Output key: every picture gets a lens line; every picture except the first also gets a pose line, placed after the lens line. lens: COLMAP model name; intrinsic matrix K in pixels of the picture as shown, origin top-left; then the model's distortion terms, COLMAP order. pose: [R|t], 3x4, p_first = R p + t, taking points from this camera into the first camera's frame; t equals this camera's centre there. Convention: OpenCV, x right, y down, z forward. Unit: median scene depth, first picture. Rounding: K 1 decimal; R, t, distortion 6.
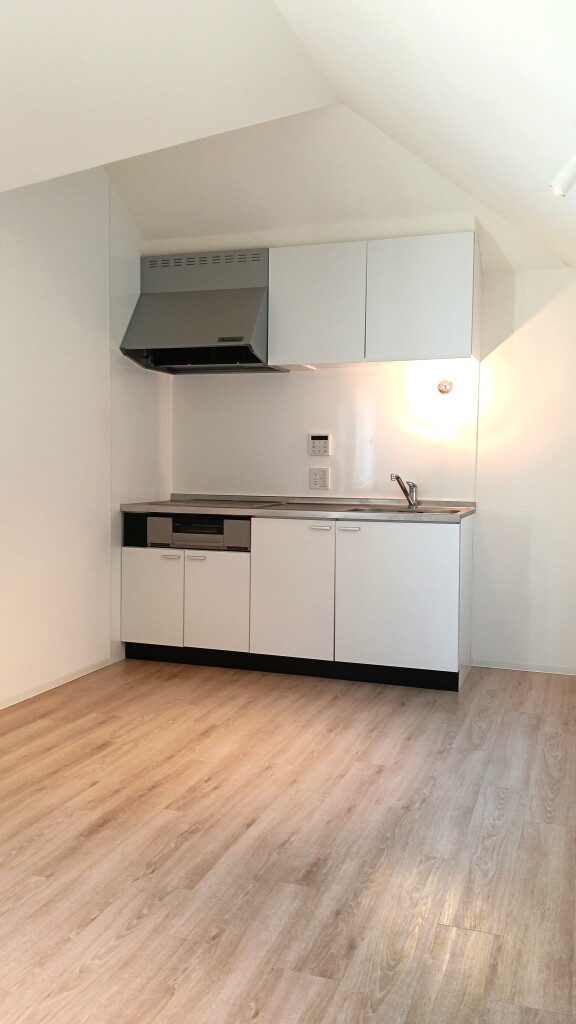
lens RADIAL K [[833.9, 0, 288.0], [0, 833.9, 512.0], [0, 0, 1]] dist [0.165354, -0.420030]
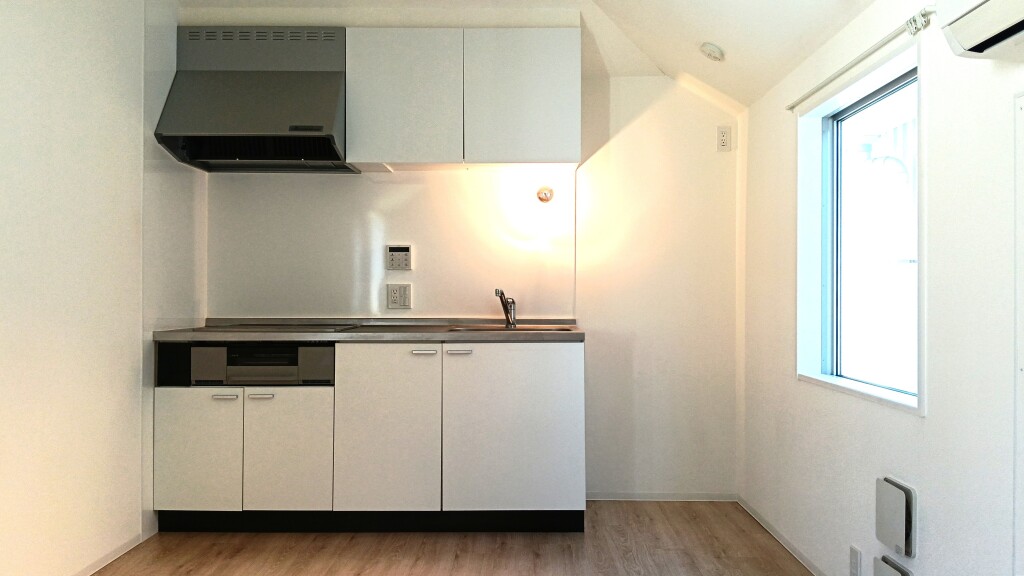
lens RADIAL K [[833.9, 0, 512.0], [0, 833.9, 288.0], [0, 0, 1]] dist [0.165354, -0.420030]
pose [[0.945960, -0.008428, 0.324174, -0.142449], [0.028260, 0.998002, -0.056517, 0.003817], [-0.323050, 0.062624, 0.944308, 0.153246]]
